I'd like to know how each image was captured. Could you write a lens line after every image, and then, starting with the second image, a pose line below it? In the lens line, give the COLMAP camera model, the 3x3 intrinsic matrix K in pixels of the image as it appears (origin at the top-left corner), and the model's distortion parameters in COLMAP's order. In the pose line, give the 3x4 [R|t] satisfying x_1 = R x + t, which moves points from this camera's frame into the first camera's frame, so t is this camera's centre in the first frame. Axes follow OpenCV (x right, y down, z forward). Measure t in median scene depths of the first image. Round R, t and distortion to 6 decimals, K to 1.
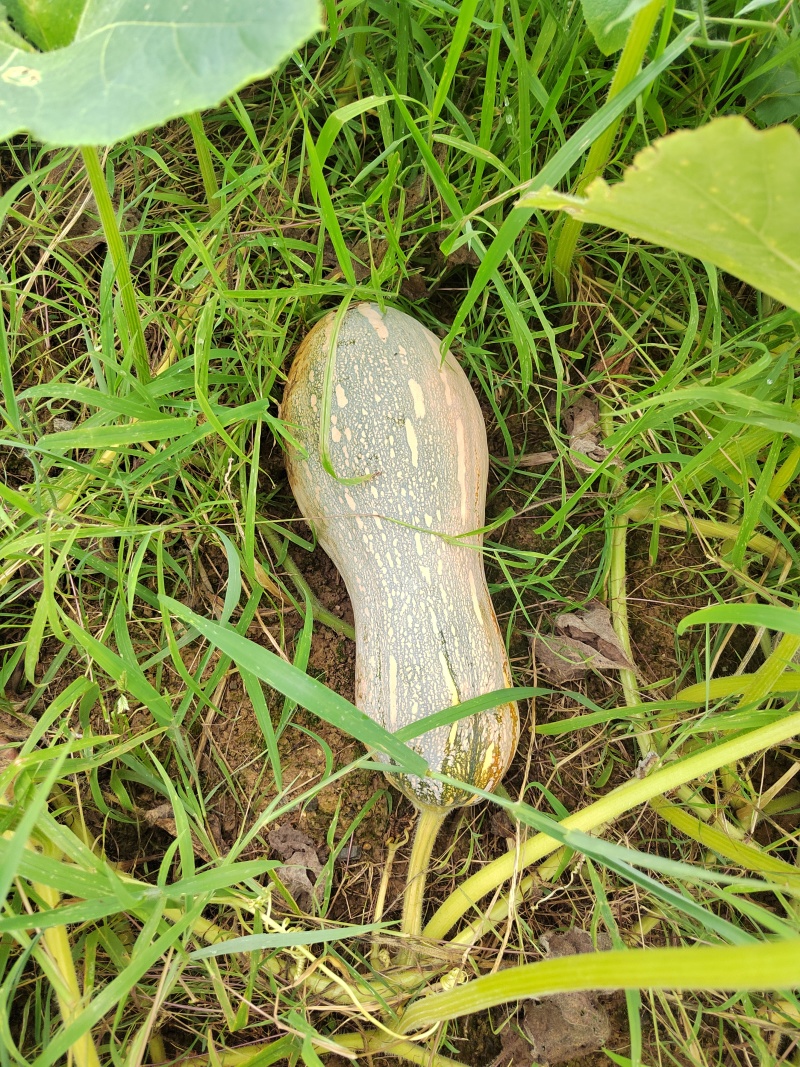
lens RADIAL K [[723.0, 0, 400.0], [0, 723.0, 533.5], [0, 0, 1]] dist [-0.000562, -0.000320]
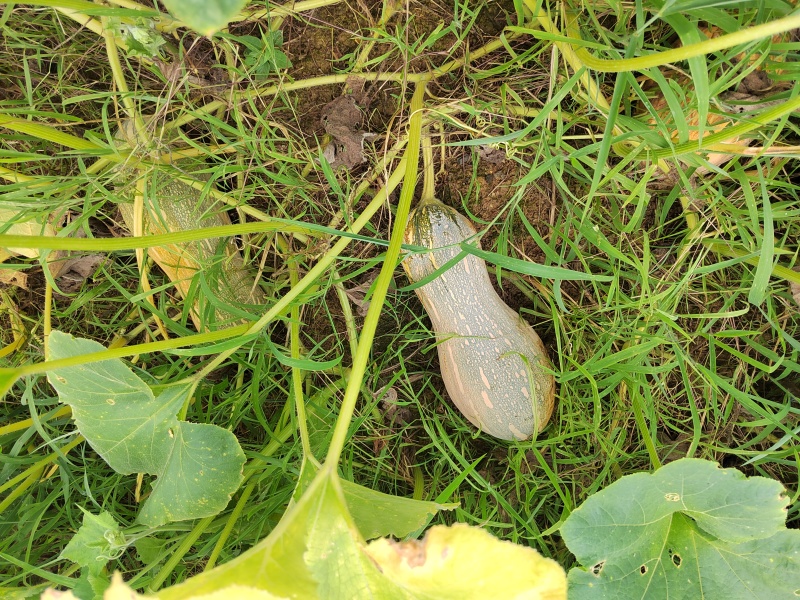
lens RADIAL K [[542.1, 0, 400.0], [0, 542.1, 300.0], [0, 0, 1]] dist [-0.000562, -0.000320]
pose [[-0.964298, 0.242905, 0.105478, 0.029316], [-0.246322, -0.968972, -0.020468, 0.154847], [0.097233, -0.045719, 0.994211, -0.455003]]
